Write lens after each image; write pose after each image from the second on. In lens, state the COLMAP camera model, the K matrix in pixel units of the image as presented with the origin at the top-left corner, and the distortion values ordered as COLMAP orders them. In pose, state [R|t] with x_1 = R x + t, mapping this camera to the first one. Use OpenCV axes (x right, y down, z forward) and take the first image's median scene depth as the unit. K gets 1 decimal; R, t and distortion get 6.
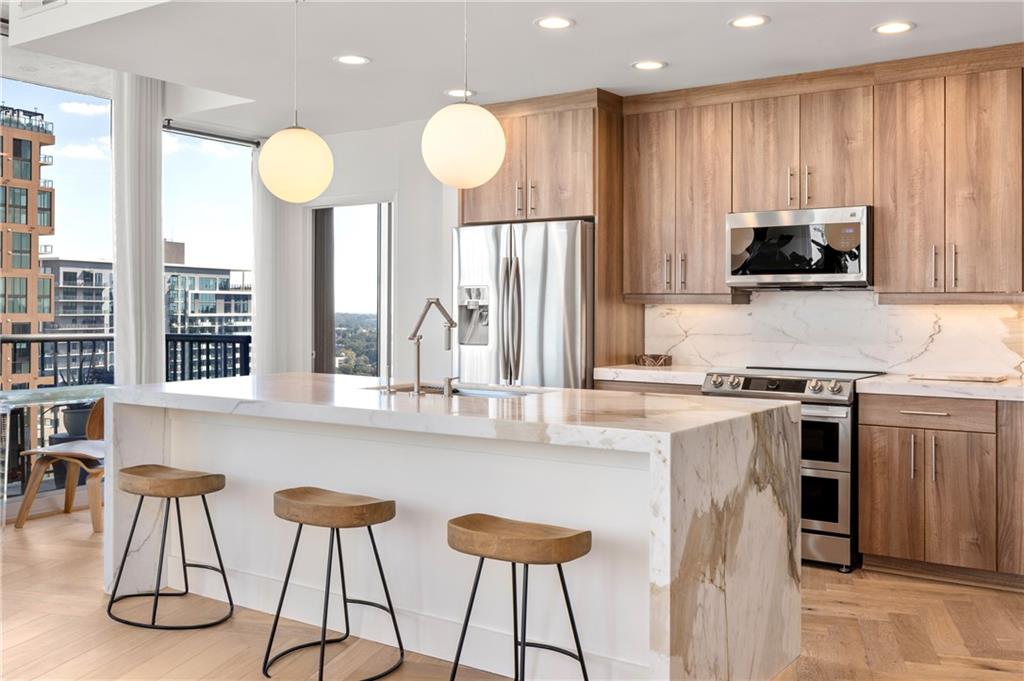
lens RADIAL K [[1008.8, 0, 512.0], [0, 1008.8, 322.8], [0, 0, 1]] dist [-0.001094, -0.001877]
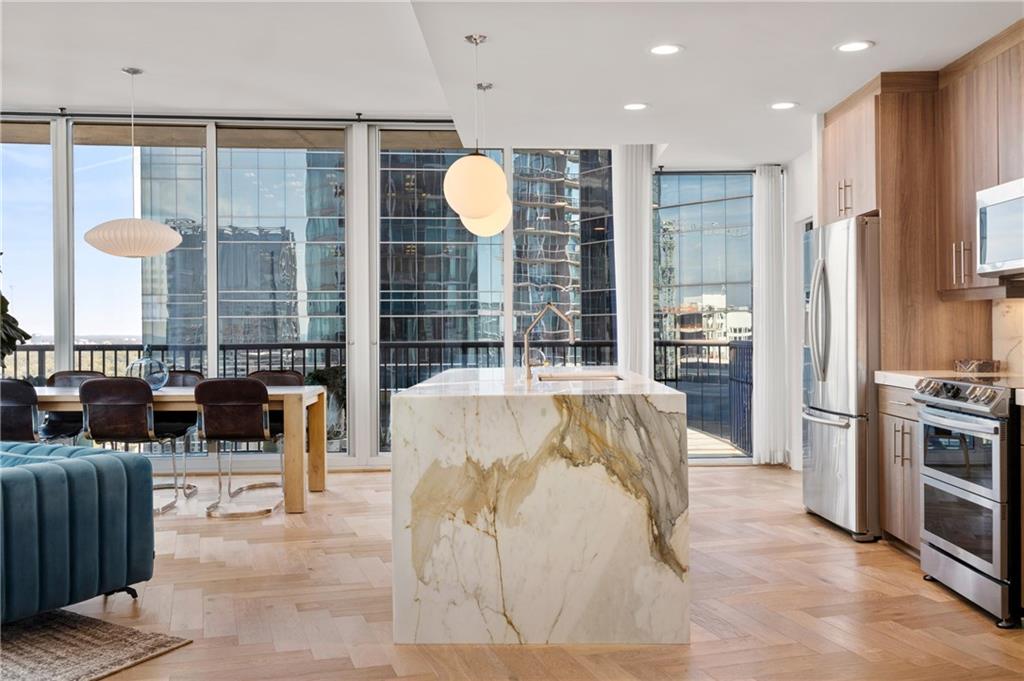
lens RADIAL K [[1029.6, 0, 512.0], [0, 1029.6, 340.5], [0, 0, 1]] dist [-0.000157, 0.001901]
pose [[0.569421, 0.004815, -0.822032, 0.788499], [-0.005383, 0.999983, 0.002129, 0.018366], [0.822028, 0.003212, 0.569437, 0.203445]]
